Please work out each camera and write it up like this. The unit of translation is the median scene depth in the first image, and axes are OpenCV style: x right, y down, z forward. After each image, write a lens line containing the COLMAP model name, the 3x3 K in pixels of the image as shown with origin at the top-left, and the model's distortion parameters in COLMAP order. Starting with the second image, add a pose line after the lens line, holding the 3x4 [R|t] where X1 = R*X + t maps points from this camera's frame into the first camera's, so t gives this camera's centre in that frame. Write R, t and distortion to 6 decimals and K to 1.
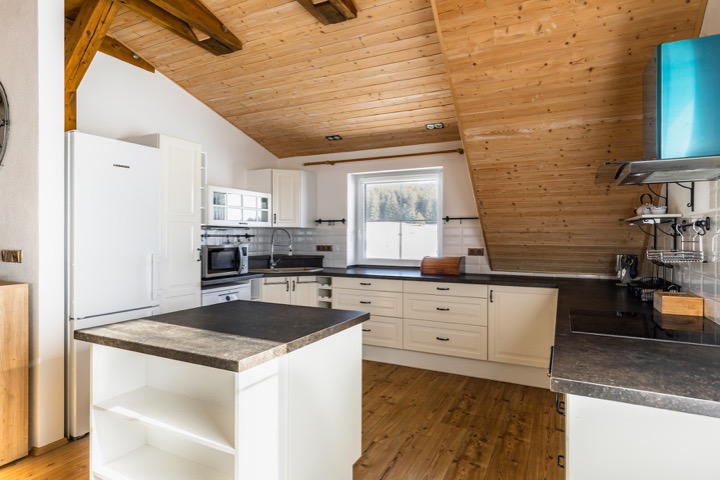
lens RADIAL K [[386.6, 0, 354.9], [0, 386.6, 235.3], [0, 0, 1]] dist [0.001810, -0.000263]
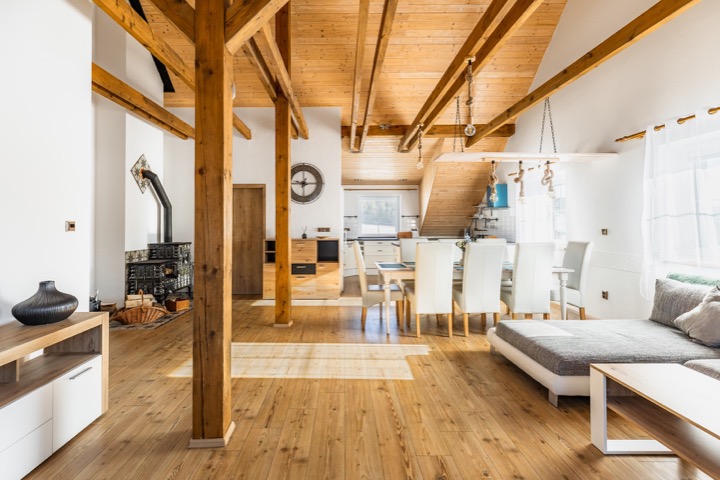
lens RADIAL K [[341.6, 0, 332.3], [0, 341.6, 224.8], [0, 0, 1]] dist [0.013375, -0.003207]
pose [[0.894973, -0.002648, 0.446112, -1.302008], [0.004217, 0.999988, -0.002524, 0.015369], [-0.446100, 0.004140, 0.894973, -0.864109]]
